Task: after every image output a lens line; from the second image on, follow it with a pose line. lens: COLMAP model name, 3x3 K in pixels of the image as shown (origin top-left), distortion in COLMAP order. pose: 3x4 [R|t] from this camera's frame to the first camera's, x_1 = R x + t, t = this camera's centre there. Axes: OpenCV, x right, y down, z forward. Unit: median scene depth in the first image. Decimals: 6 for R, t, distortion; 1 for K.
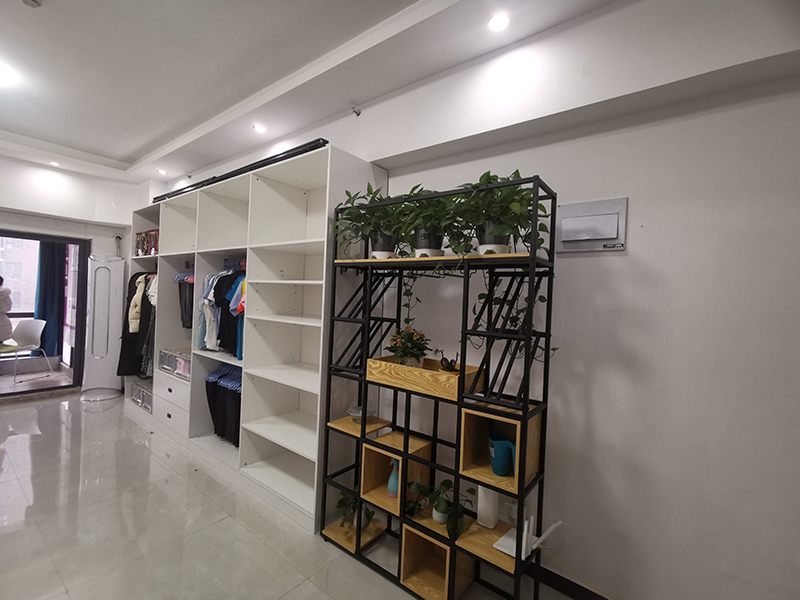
lens RADIAL K [[364.9, 0, 401.4], [0, 364.9, 298.3], [0, 0, 1]] dist [-0.001019, -0.000880]
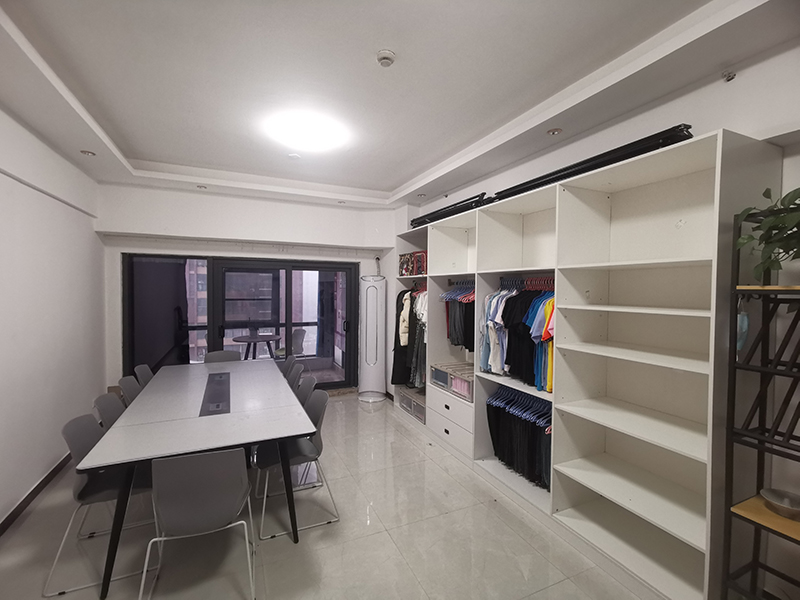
lens RADIAL K [[364.9, 0, 394.6], [0, 364.9, 300.2], [0, 0, 1]] dist [-0.001019, -0.000880]
pose [[0.882156, -0.012790, -0.470784, -0.293153], [0.015926, 0.999870, 0.002677, -0.058472], [0.470689, -0.009859, 0.882244, 0.021490]]
